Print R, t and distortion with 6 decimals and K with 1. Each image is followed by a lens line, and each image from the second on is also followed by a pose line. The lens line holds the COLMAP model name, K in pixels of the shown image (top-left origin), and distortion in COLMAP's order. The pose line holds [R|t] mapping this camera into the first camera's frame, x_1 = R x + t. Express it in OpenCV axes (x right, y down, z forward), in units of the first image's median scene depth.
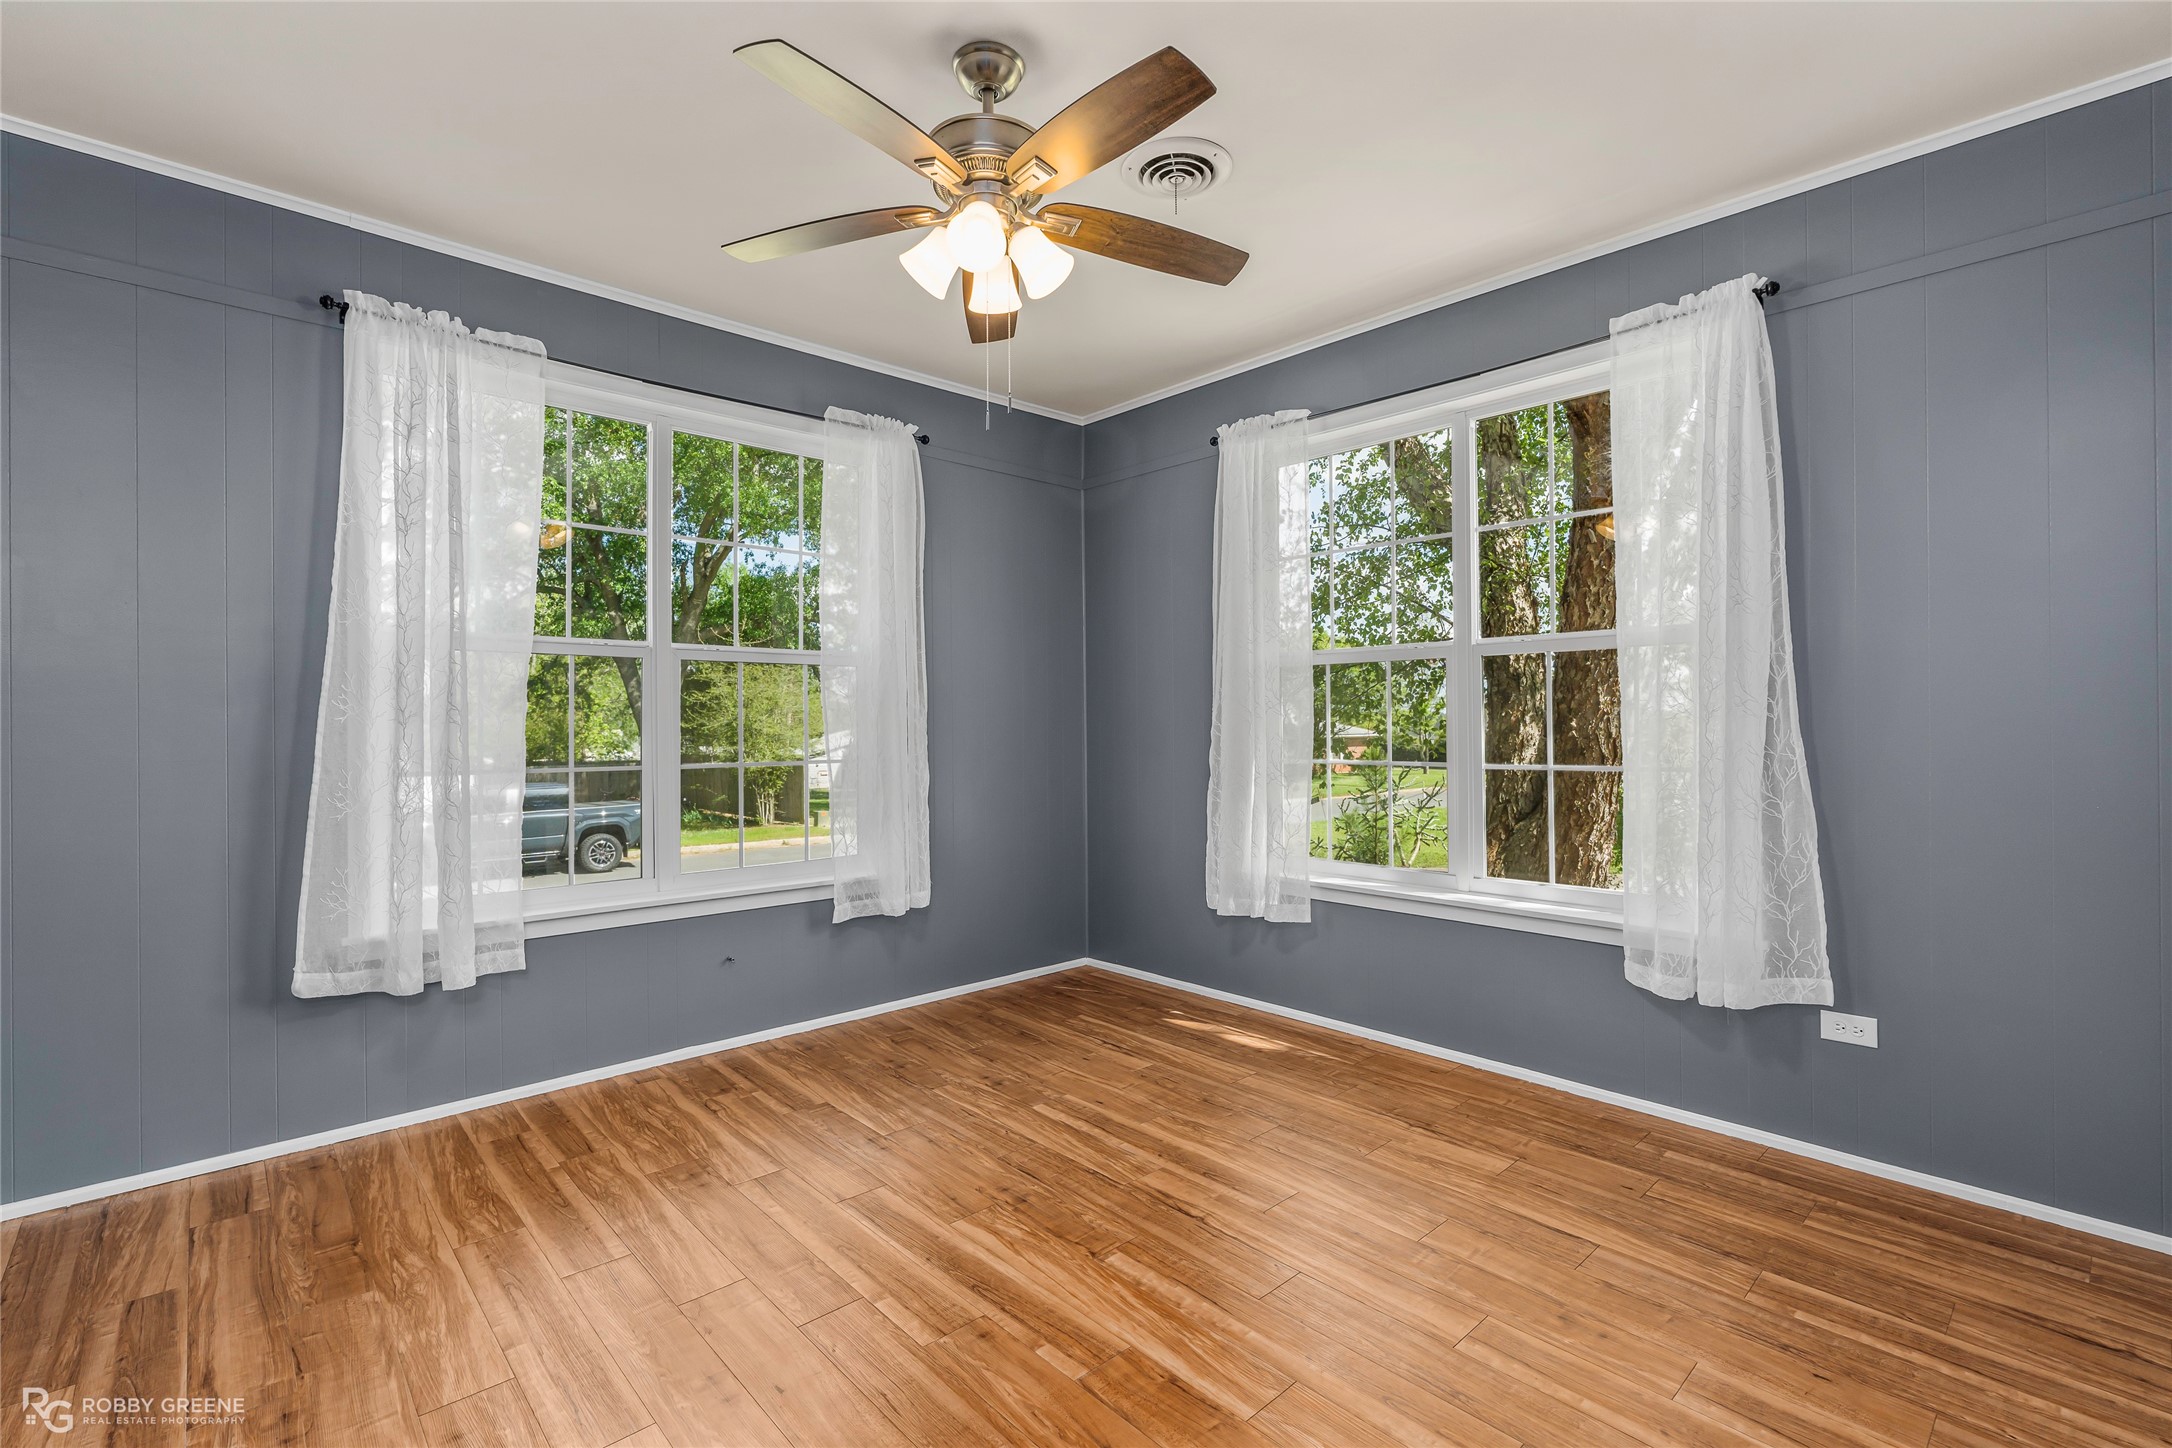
lens RADIAL K [[995.7, 0, 1083.9], [0, 995.7, 717.0], [0, 0, 1]] dist [0.005869, 0.000775]
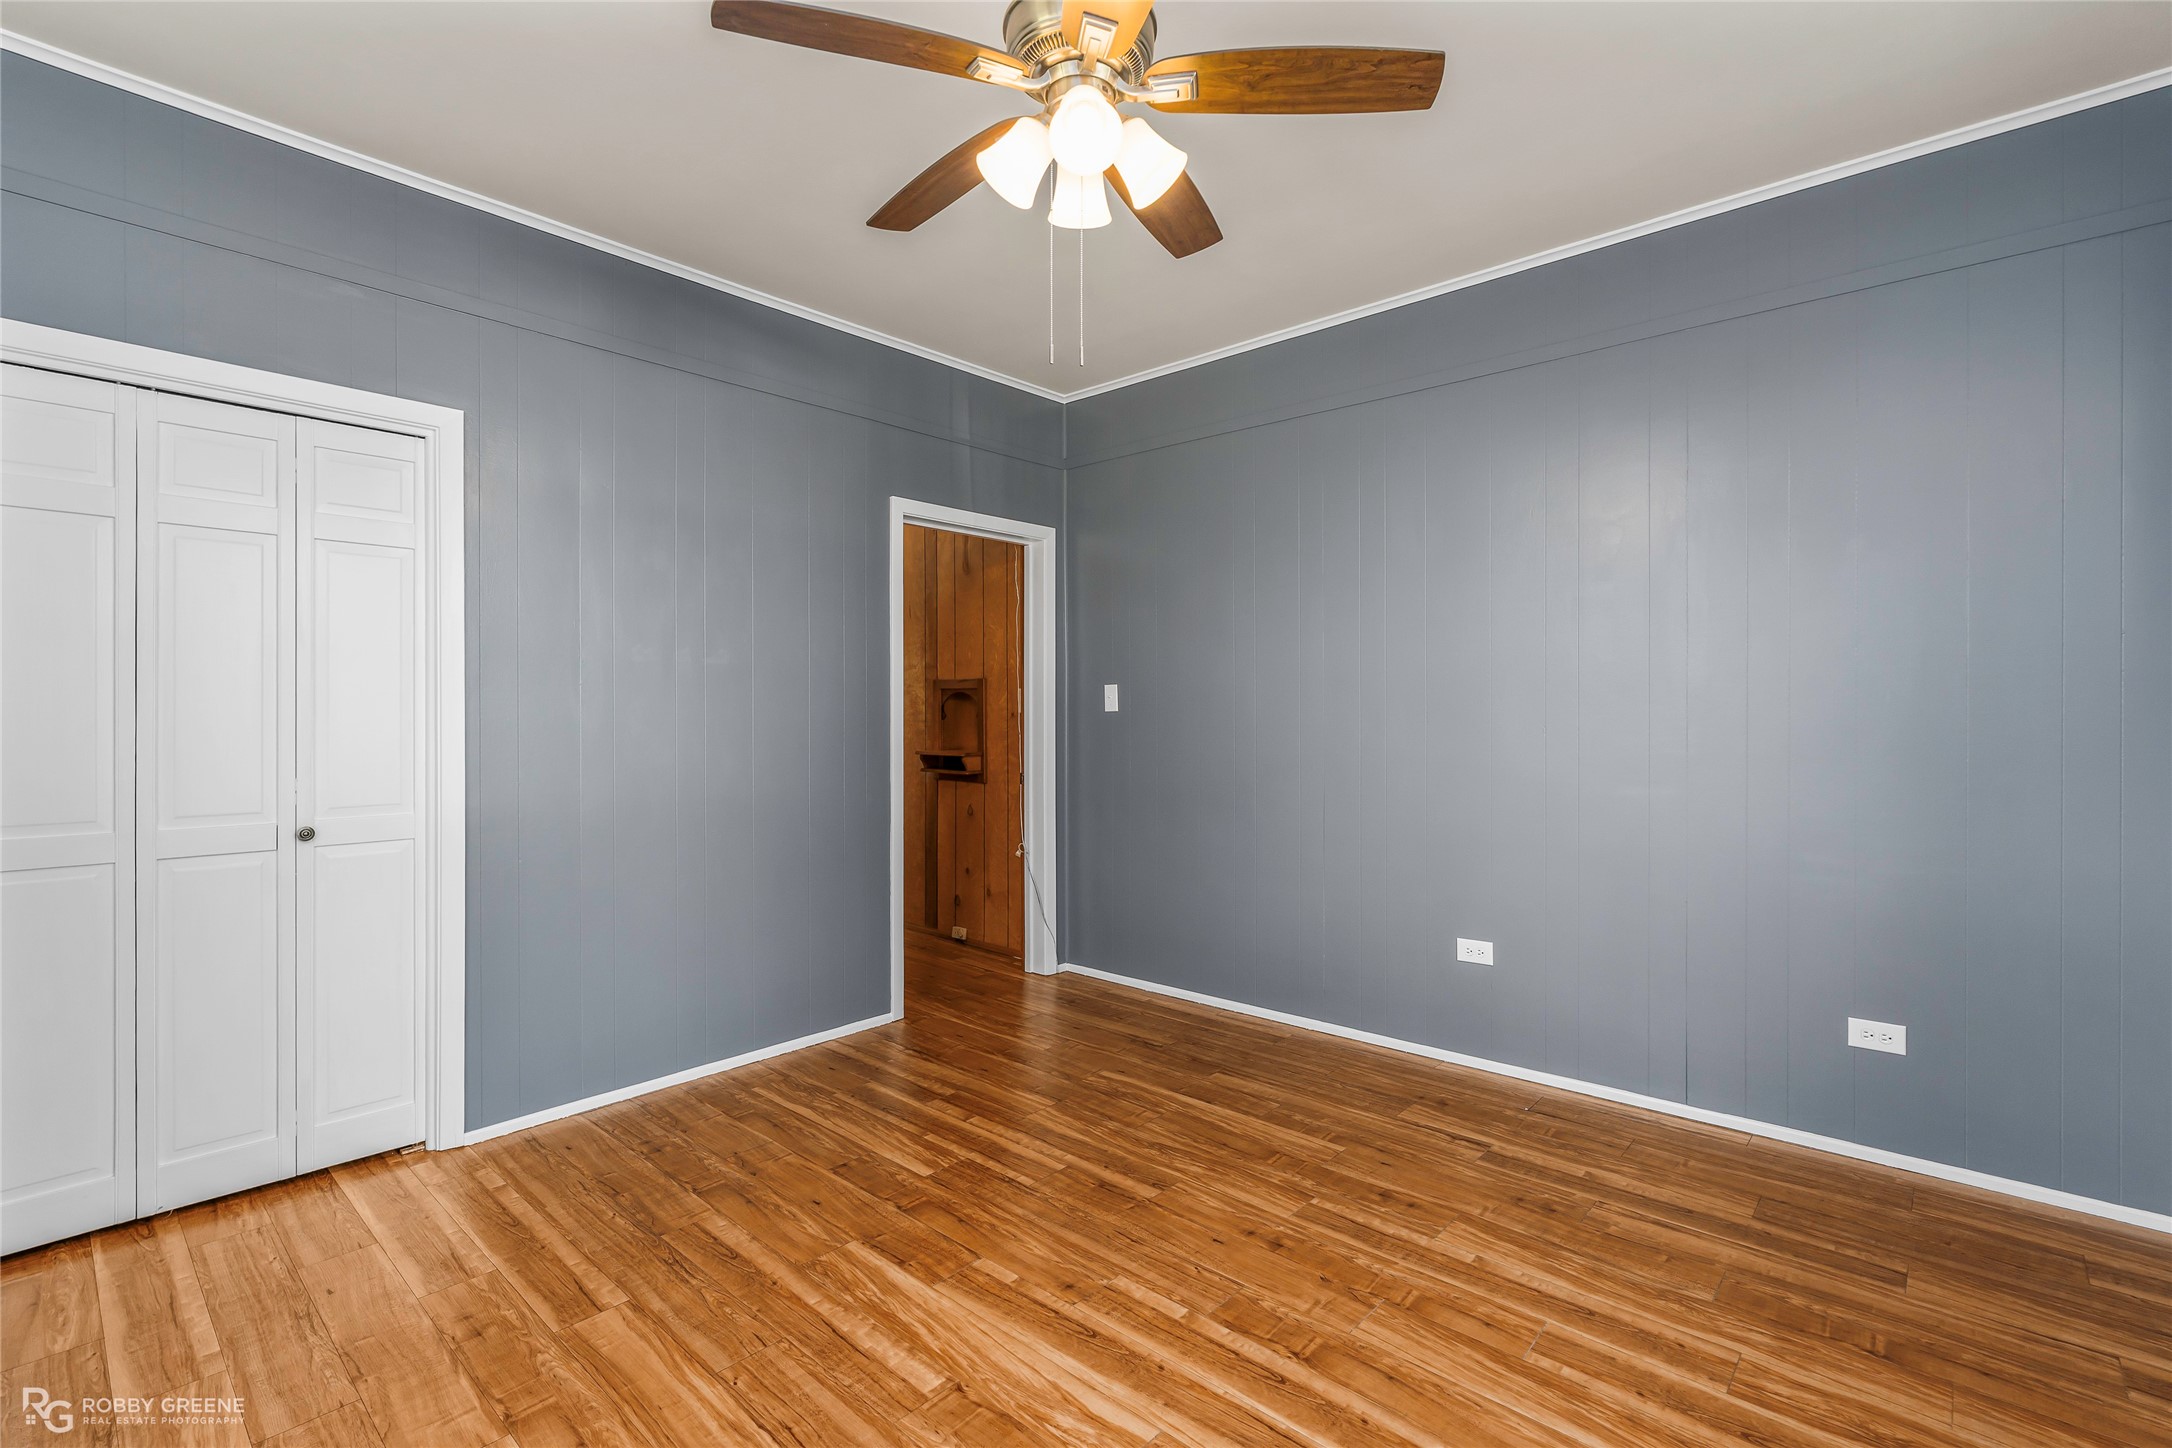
lens RADIAL K [[995.7, 0, 1088.4], [0, 995.7, 718.1], [0, 0, 1]] dist [0.005869, 0.000775]
pose [[-0.995805, 0.006888, -0.091245, -0.026938], [0.006992, 0.999975, -0.000827, 0.007699], [0.091237, -0.001462, -0.995828, 2.004297]]
